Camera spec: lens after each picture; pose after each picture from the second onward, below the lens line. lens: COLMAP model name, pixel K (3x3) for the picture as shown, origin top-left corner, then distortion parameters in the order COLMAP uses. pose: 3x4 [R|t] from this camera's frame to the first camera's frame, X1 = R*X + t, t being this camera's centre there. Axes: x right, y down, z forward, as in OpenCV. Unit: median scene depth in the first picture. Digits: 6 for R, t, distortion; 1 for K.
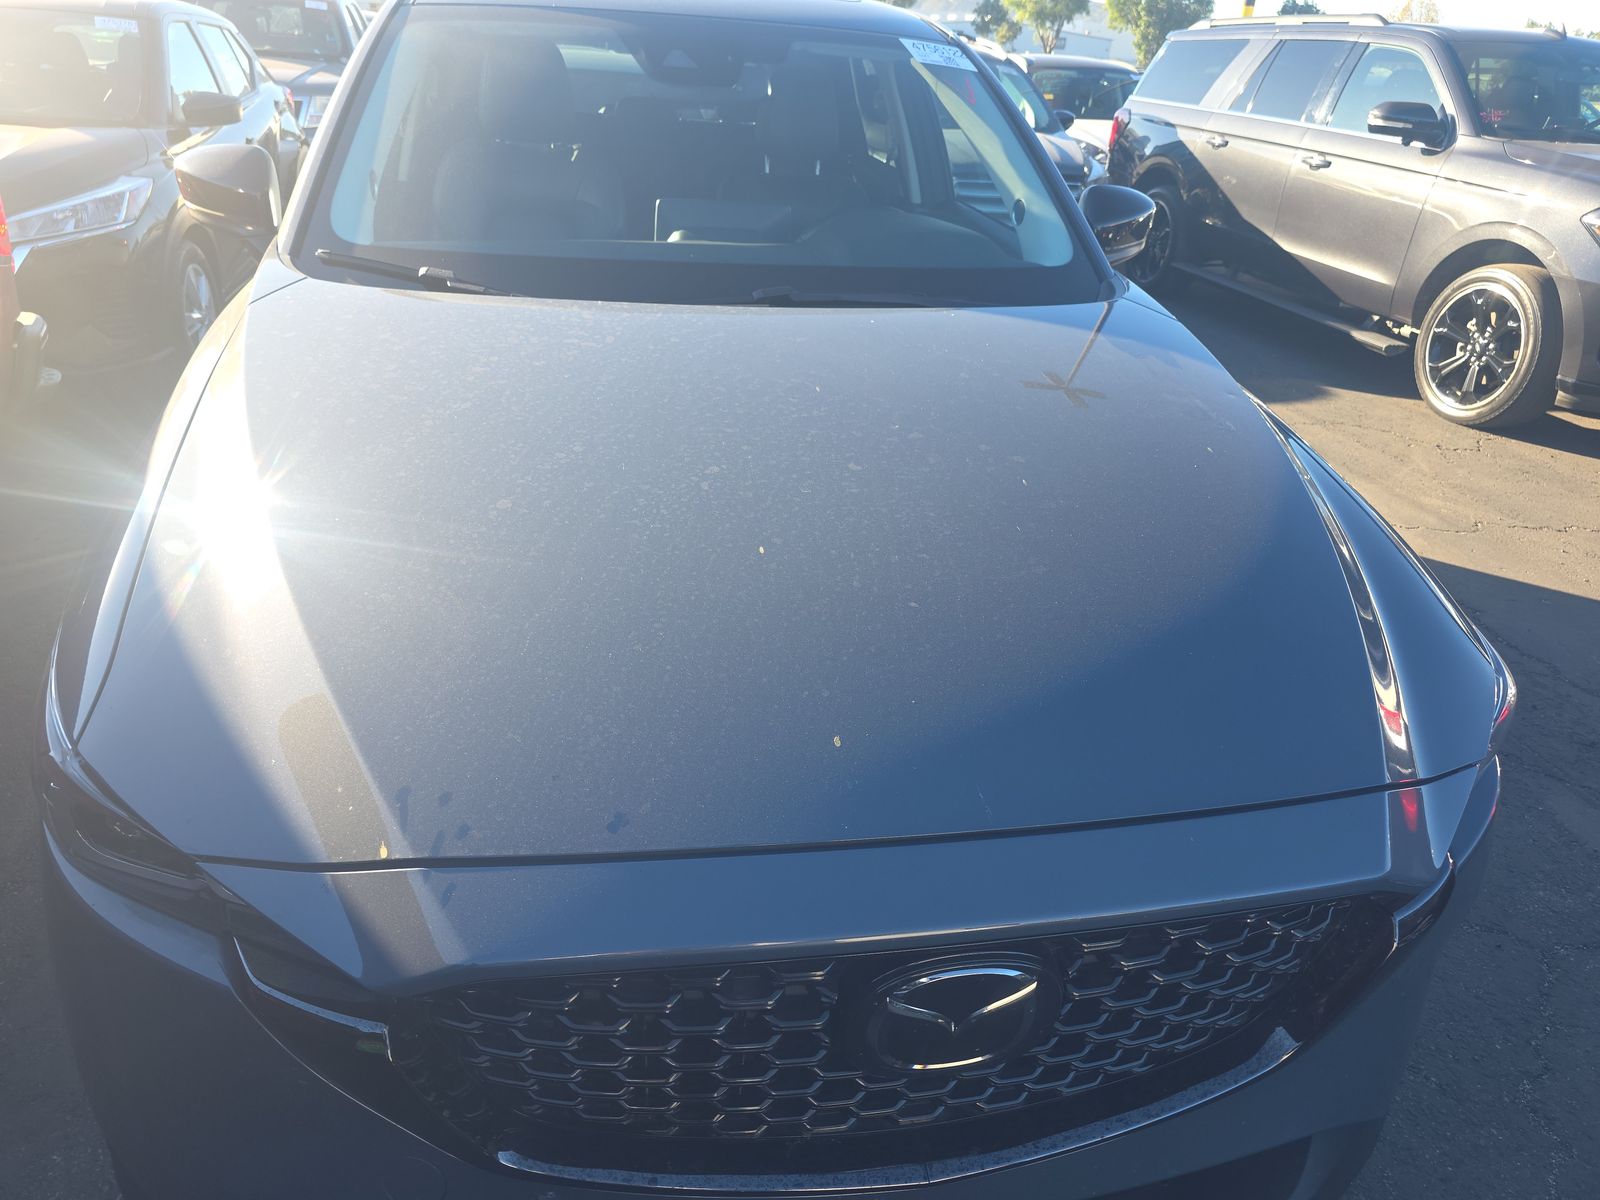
lens RADIAL K [[1059.5, 0, 819.7], [0, 1059.5, 607.3], [0, 0, 1]] dist [0.037968, -0.042636]
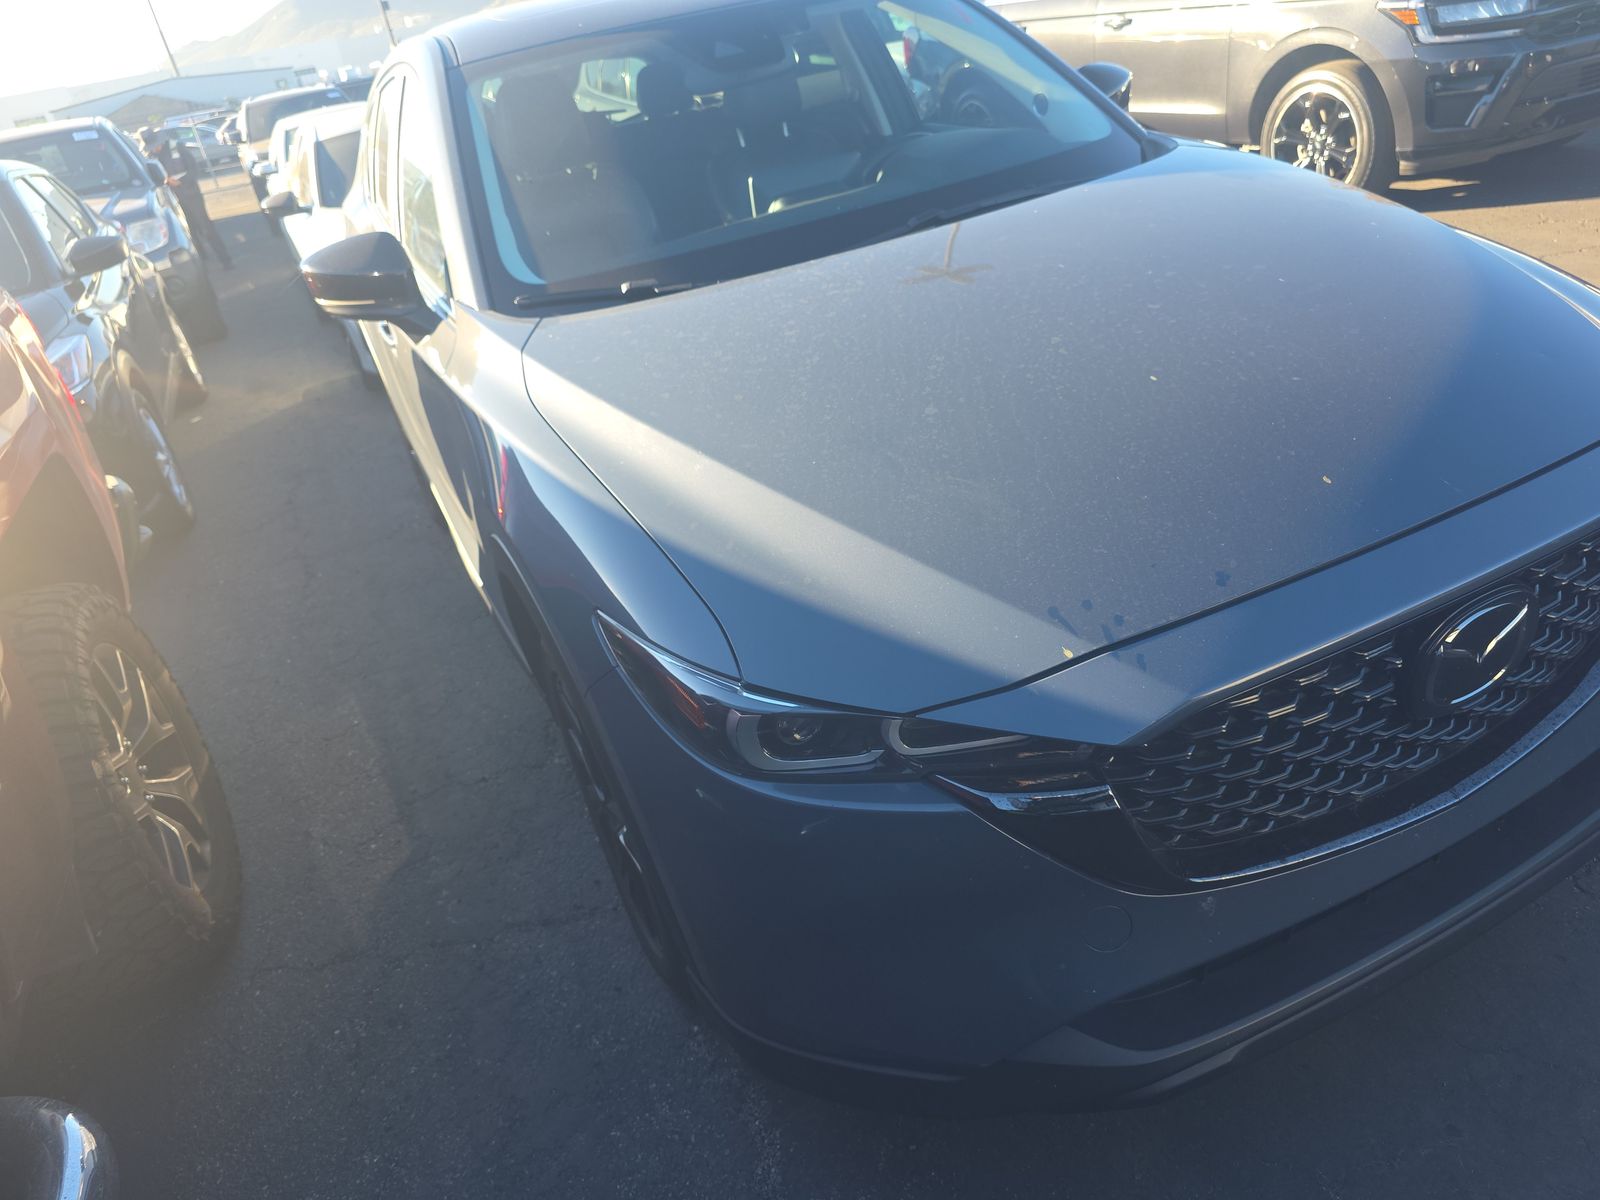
lens RADIAL K [[1083.5, 0, 794.7], [0, 1083.5, 596.4], [0, 0, 1]] dist [0.060003, -0.070923]
pose [[0.942864, -0.313117, 0.113869, -0.171159], [0.313169, 0.949529, 0.017891, 0.008299], [-0.113724, 0.018791, 0.993335, -0.049141]]
